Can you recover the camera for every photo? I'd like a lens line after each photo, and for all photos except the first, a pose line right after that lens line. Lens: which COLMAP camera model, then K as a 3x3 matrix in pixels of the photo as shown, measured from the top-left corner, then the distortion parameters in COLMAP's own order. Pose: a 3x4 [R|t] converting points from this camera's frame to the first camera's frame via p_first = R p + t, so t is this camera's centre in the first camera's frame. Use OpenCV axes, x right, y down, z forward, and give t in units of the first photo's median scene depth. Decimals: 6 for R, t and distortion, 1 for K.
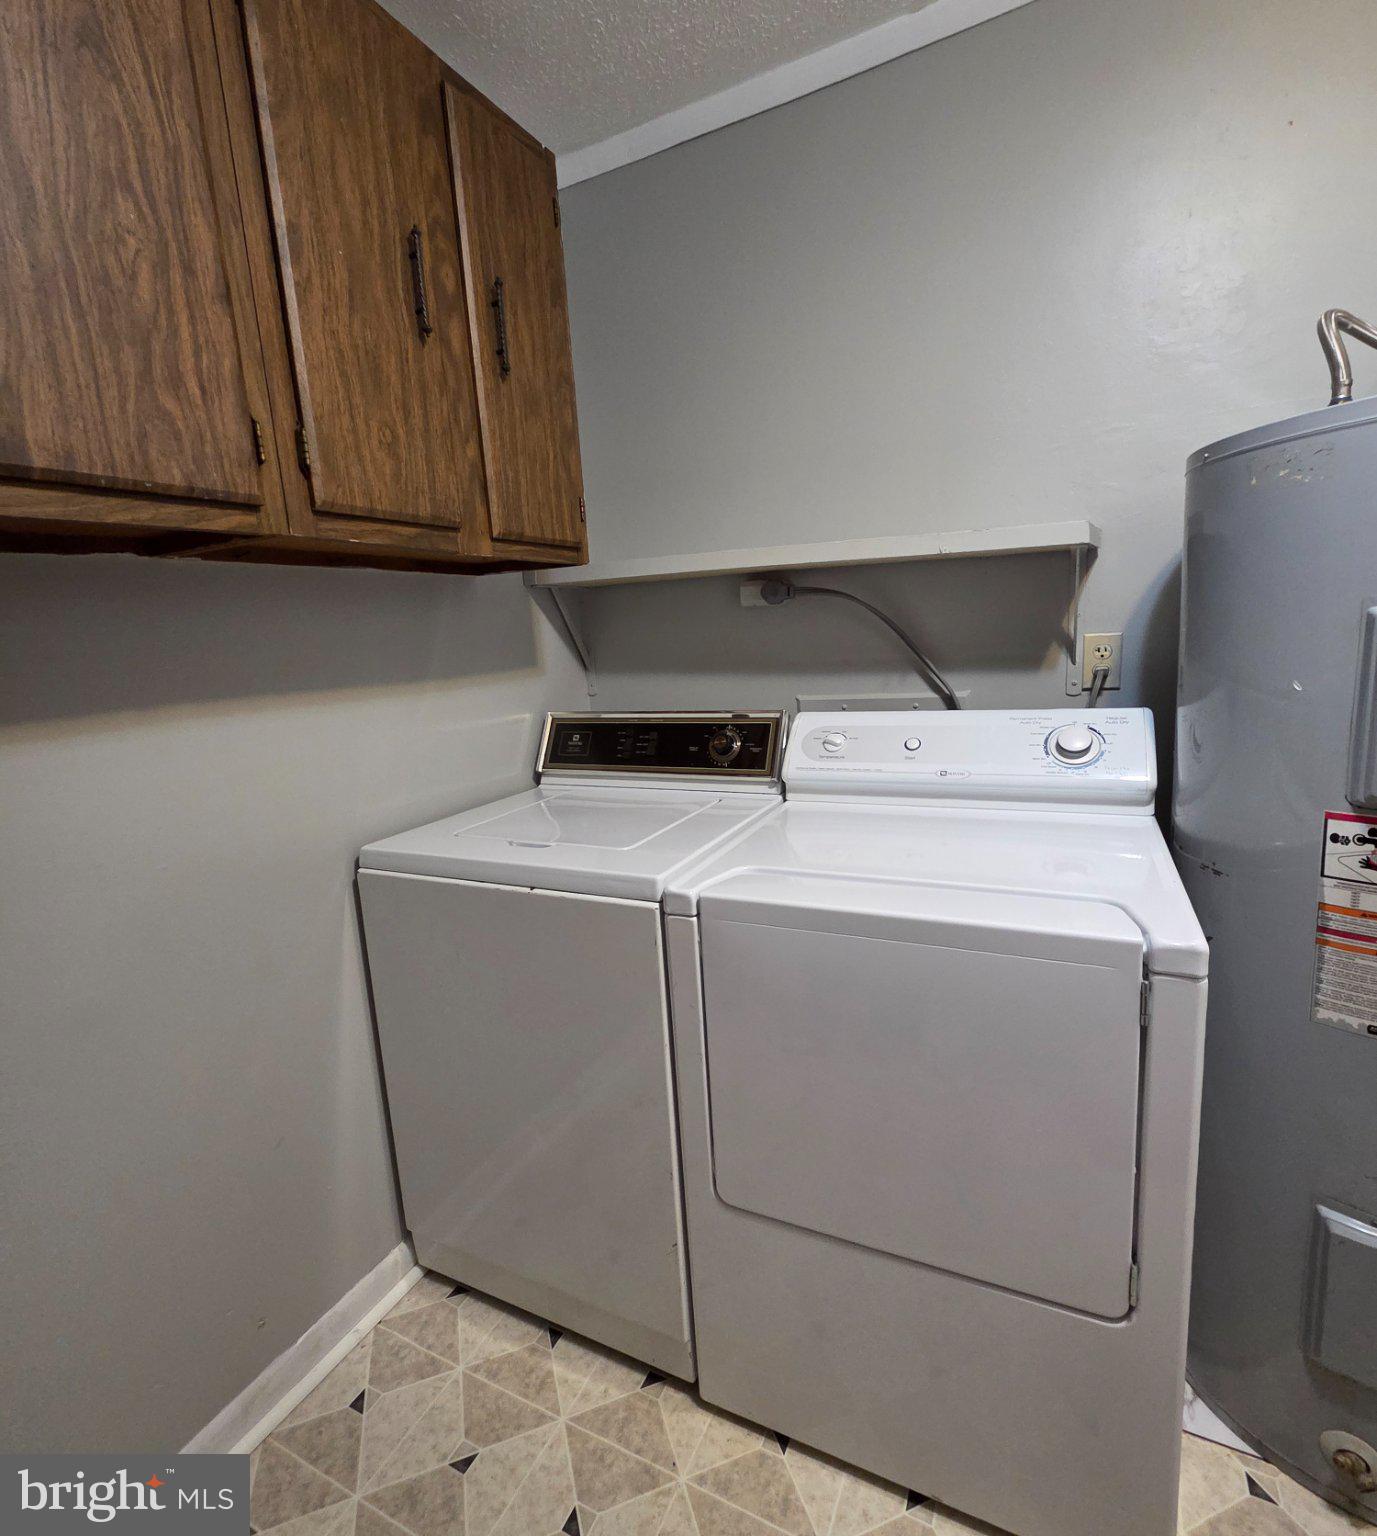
lens RADIAL K [[758.3, 0, 694.5], [0, 758.3, 765.0], [0, 0, 1]] dist [0.001926, -0.001482]
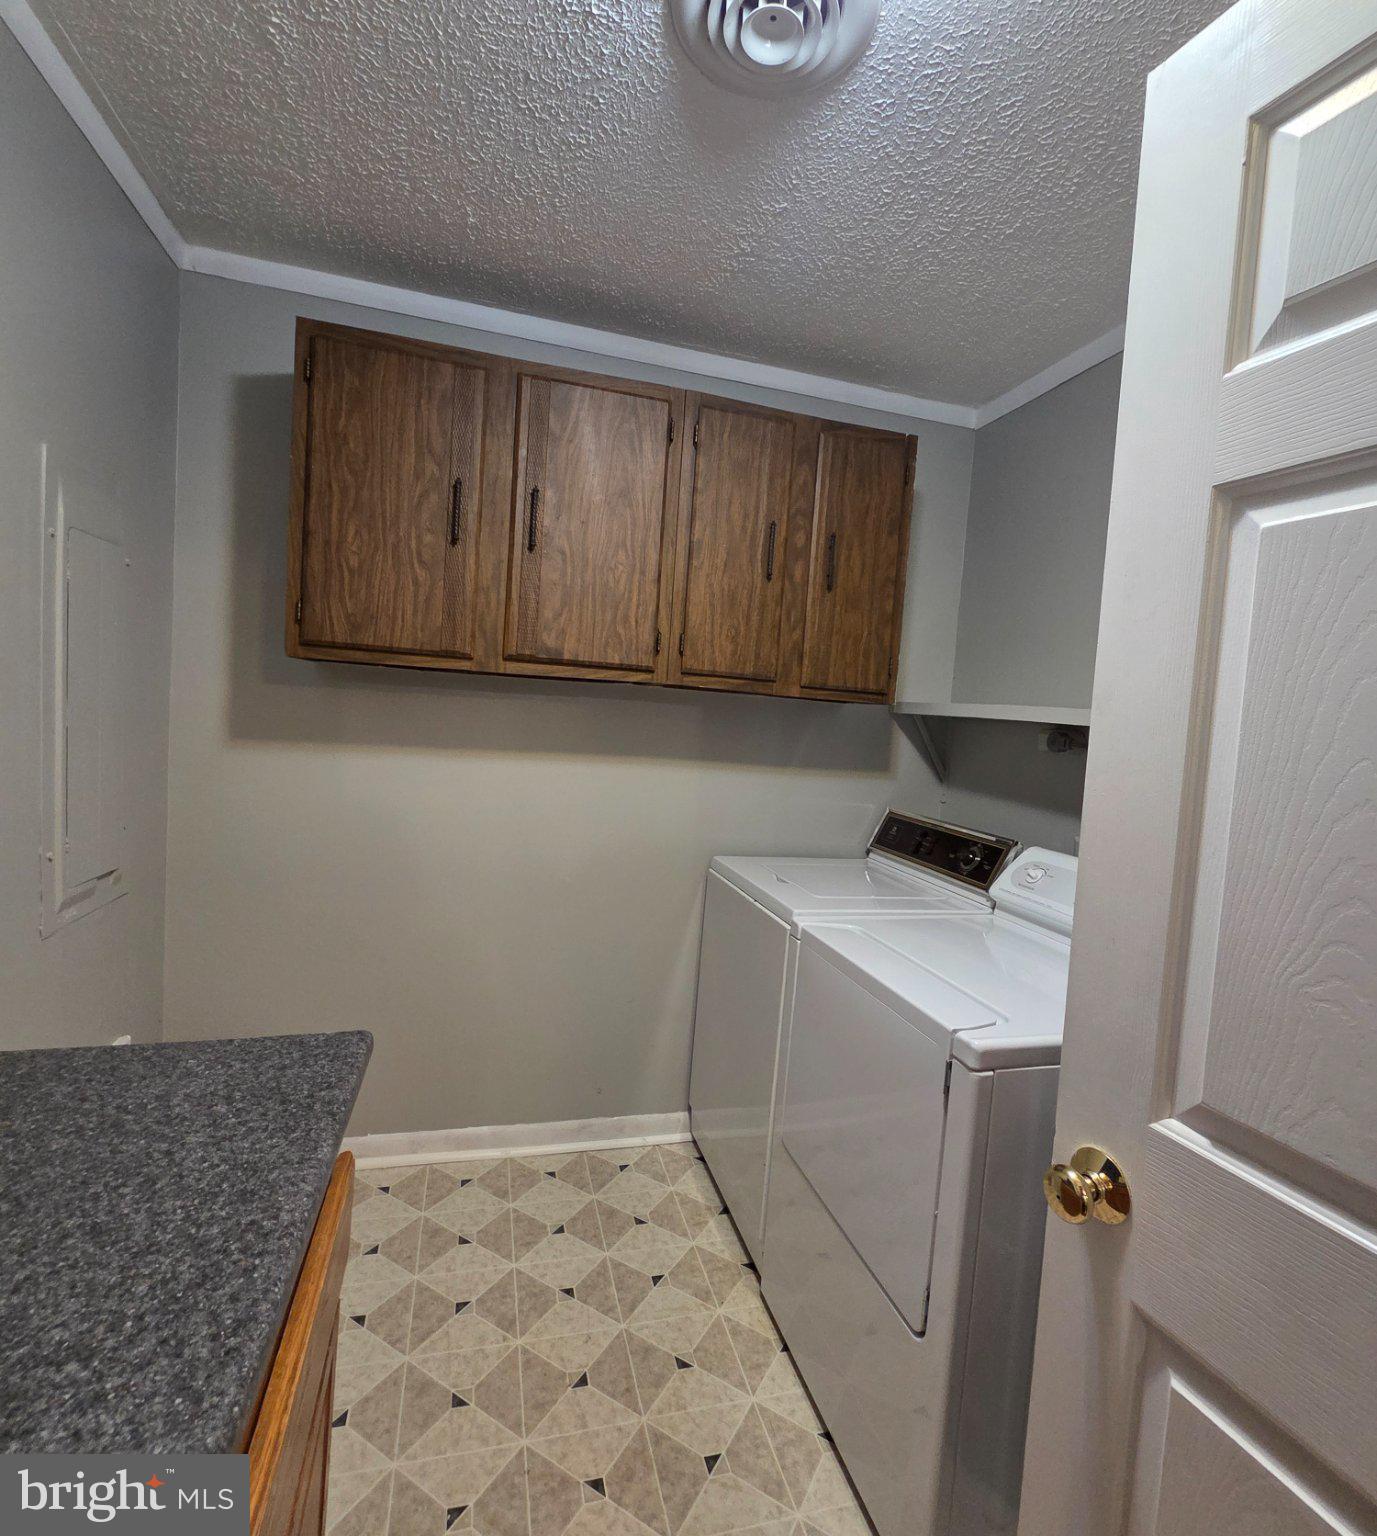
lens RADIAL K [[772.6, 0, 692.7], [0, 772.6, 762.2], [0, 0, 1]] dist [-0.000288, -0.001810]
pose [[0.654256, 0.156818, -0.739836, 0.926724], [-0.242722, 0.970054, -0.009029, -0.081319], [0.716265, 0.185482, 0.672727, -0.267028]]
